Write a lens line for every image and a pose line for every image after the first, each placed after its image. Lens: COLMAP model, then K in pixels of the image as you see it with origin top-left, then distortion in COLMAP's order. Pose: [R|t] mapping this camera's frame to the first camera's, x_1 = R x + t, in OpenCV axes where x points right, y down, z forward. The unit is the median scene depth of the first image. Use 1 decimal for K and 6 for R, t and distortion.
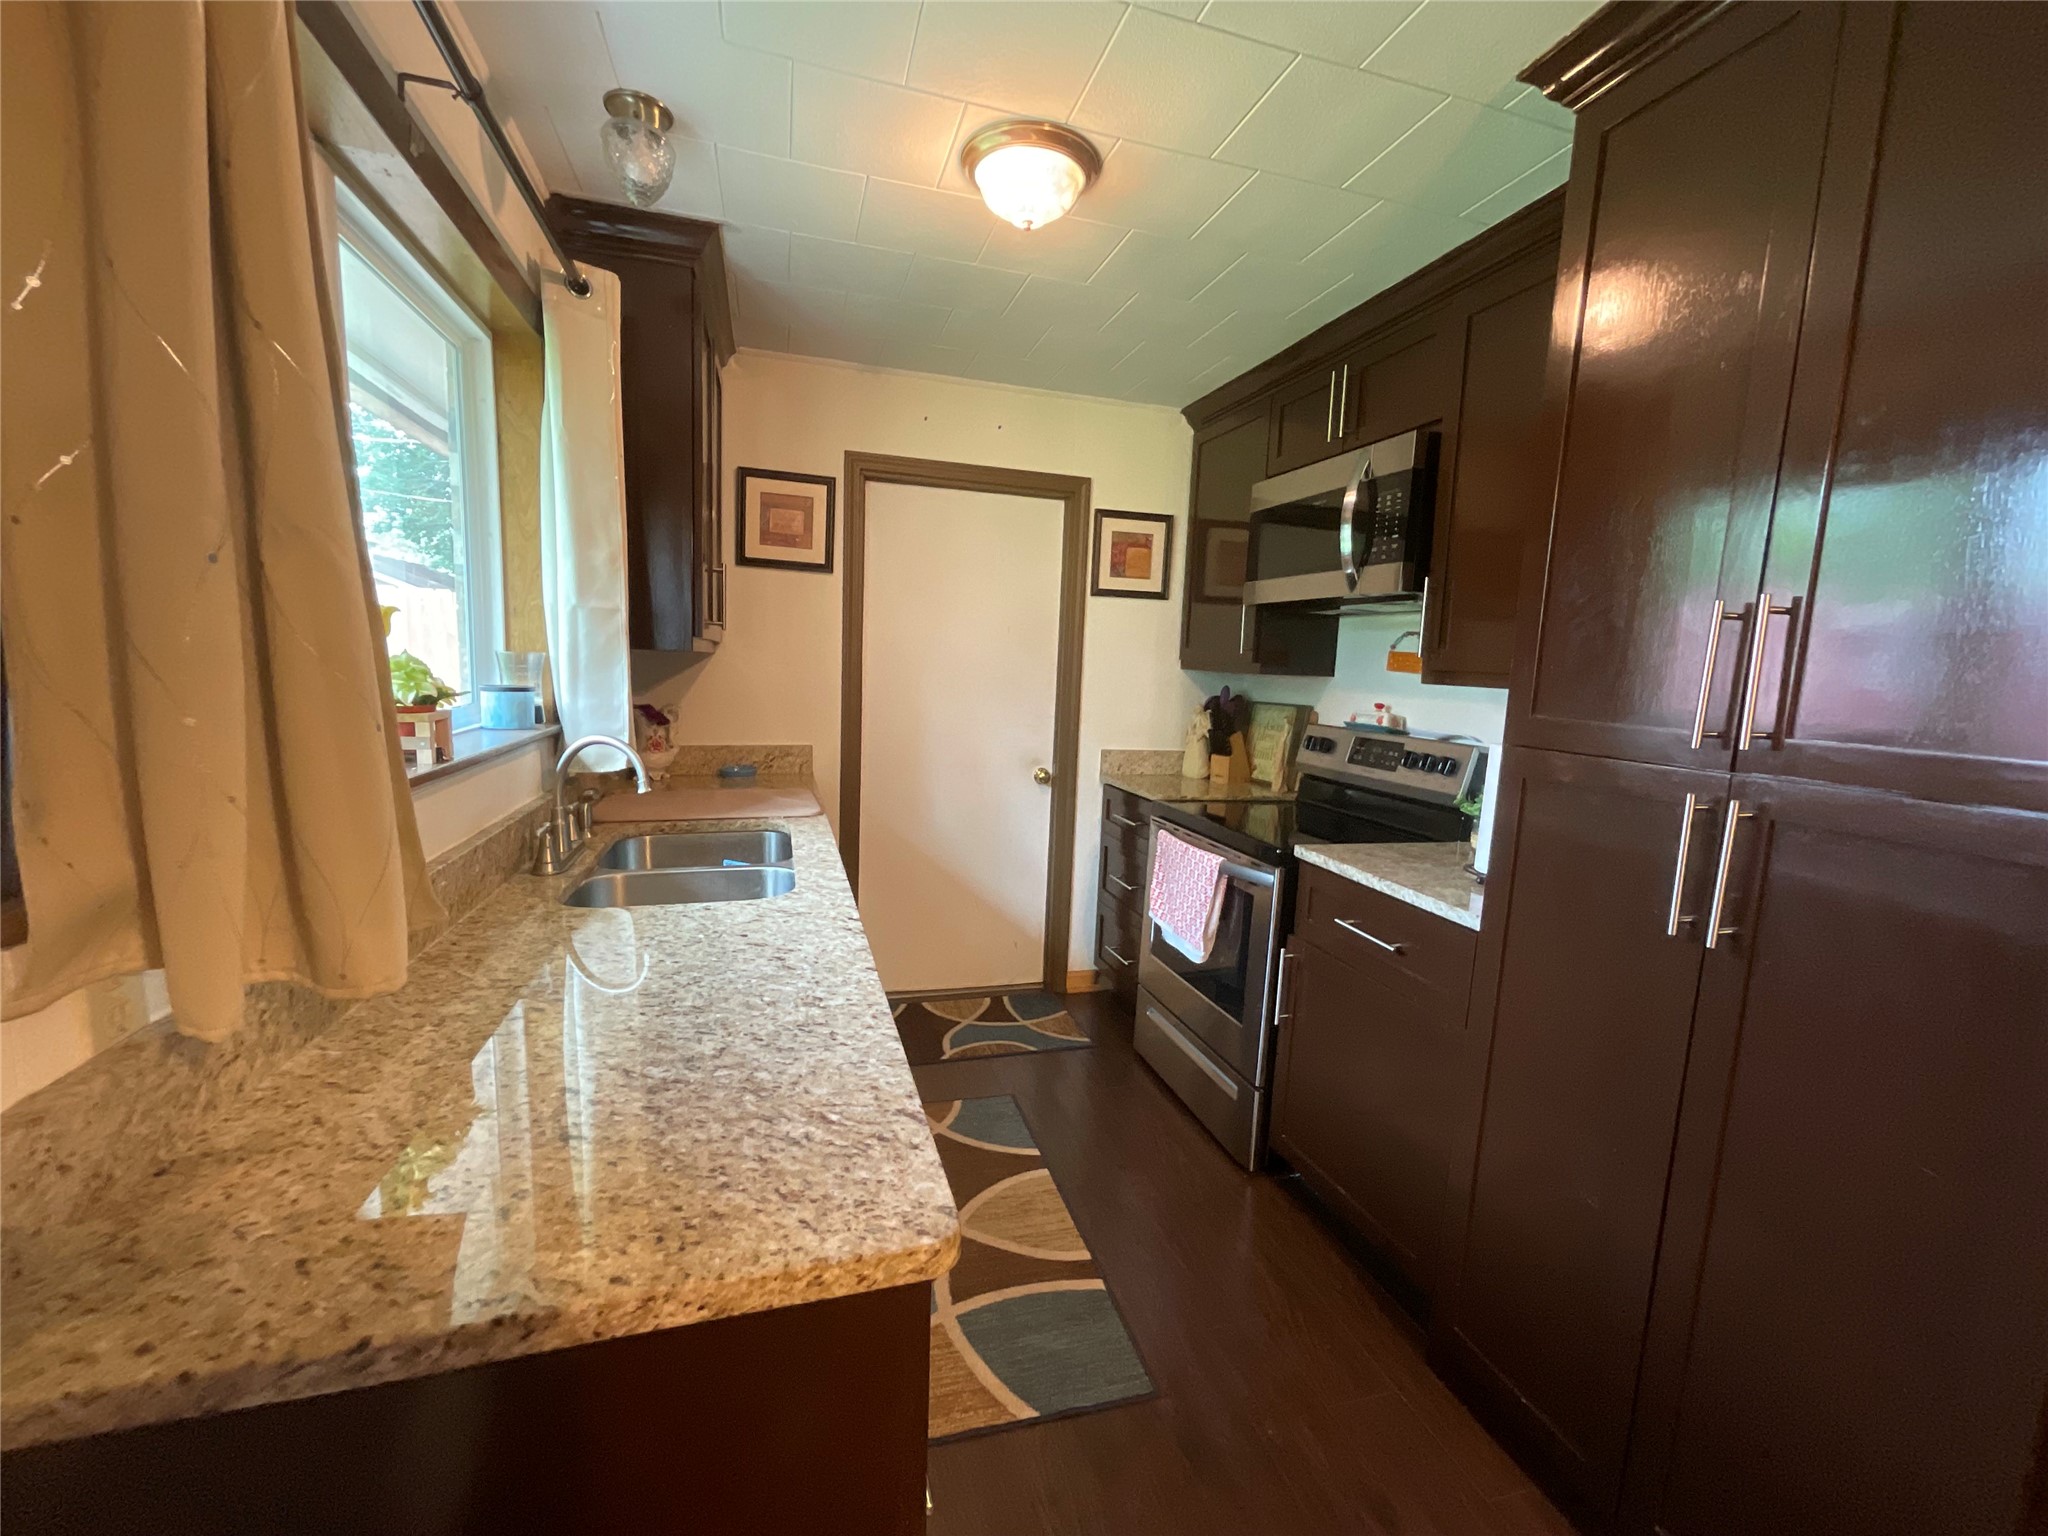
lens RADIAL K [[833.2, 0, 1026.6], [0, 833.2, 765.9], [0, 0, 1]] dist [0.004121, -0.000941]
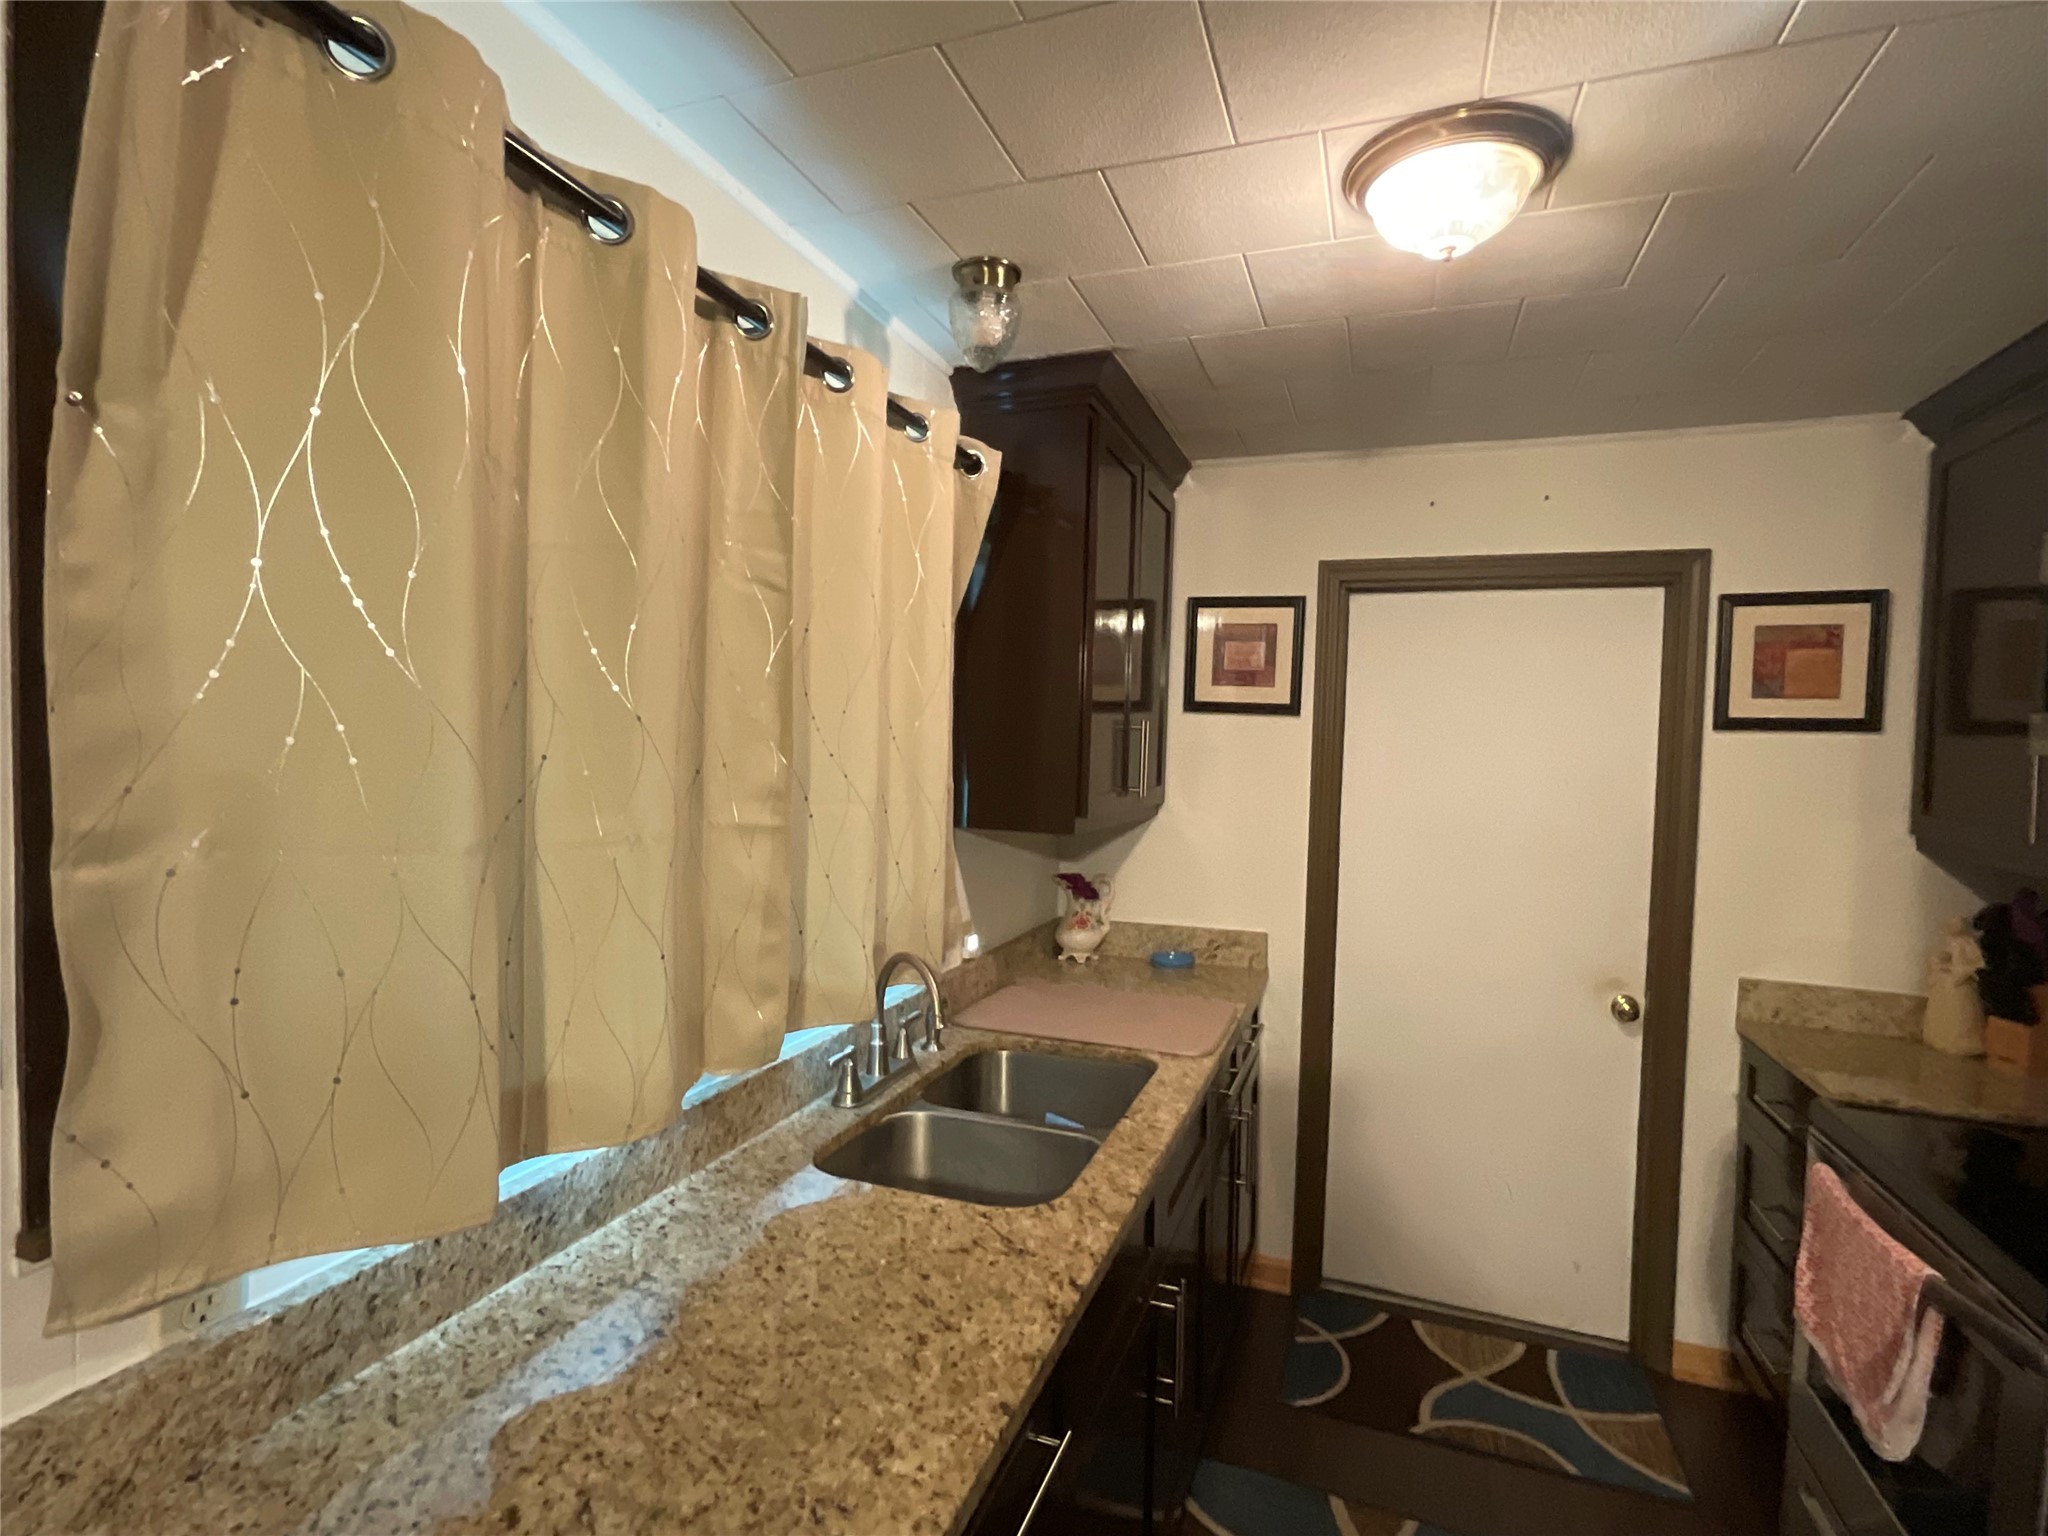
lens RADIAL K [[990.2, 0, 1027.4], [0, 990.2, 774.5], [0, 0, 1]] dist [-0.007087, 0.004028]
pose [[0.801052, 0.001063, -0.598594, 0.131716], [-0.068272, 0.993635, -0.089599, -0.084742], [0.594689, 0.112641, 0.796026, 0.131668]]
